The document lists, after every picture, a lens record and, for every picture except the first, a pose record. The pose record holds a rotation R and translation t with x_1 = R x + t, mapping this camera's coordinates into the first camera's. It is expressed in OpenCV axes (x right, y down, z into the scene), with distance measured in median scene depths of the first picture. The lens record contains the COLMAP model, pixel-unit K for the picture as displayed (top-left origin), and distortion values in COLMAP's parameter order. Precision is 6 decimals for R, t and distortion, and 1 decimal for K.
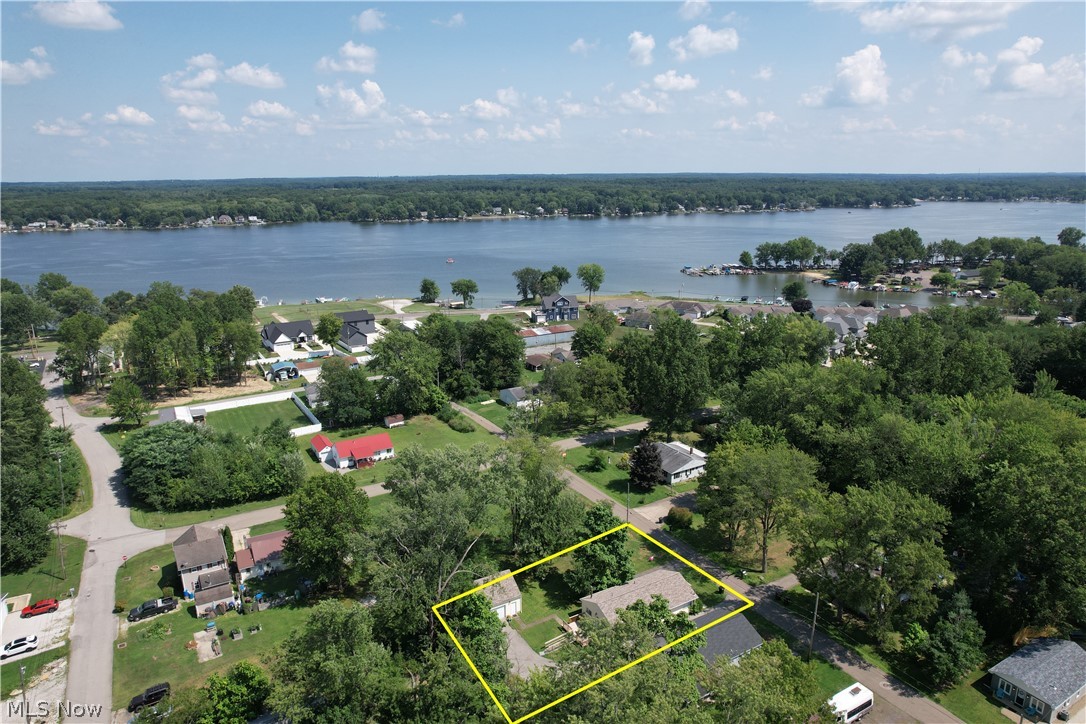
lens RADIAL K [[694.5, 0, 540.2], [0, 694.5, 359.6], [0, 0, 1]] dist [-0.073651, 0.063894]
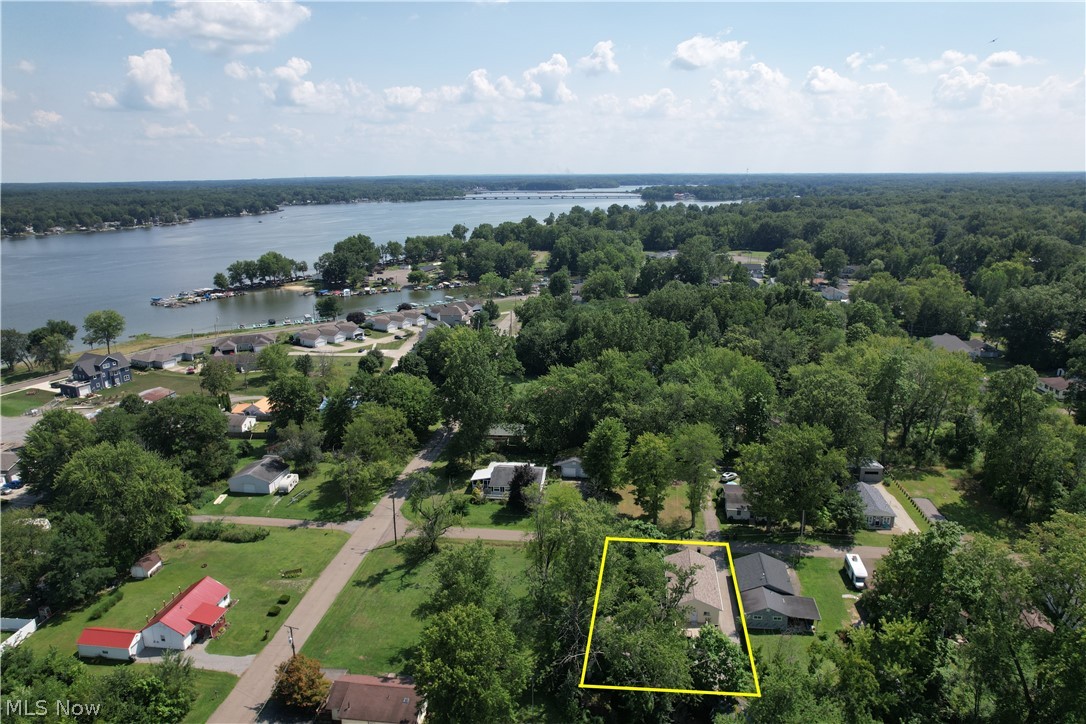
lens RADIAL K [[694.5, 0, 541.2], [0, 694.5, 370.1], [0, 0, 1]] dist [-0.073651, 0.063894]
pose [[0.621778, -0.214851, 0.753148, -0.203478], [0.210676, 0.972075, 0.103377, -0.042761], [-0.754326, 0.094393, 0.649678, 0.104405]]
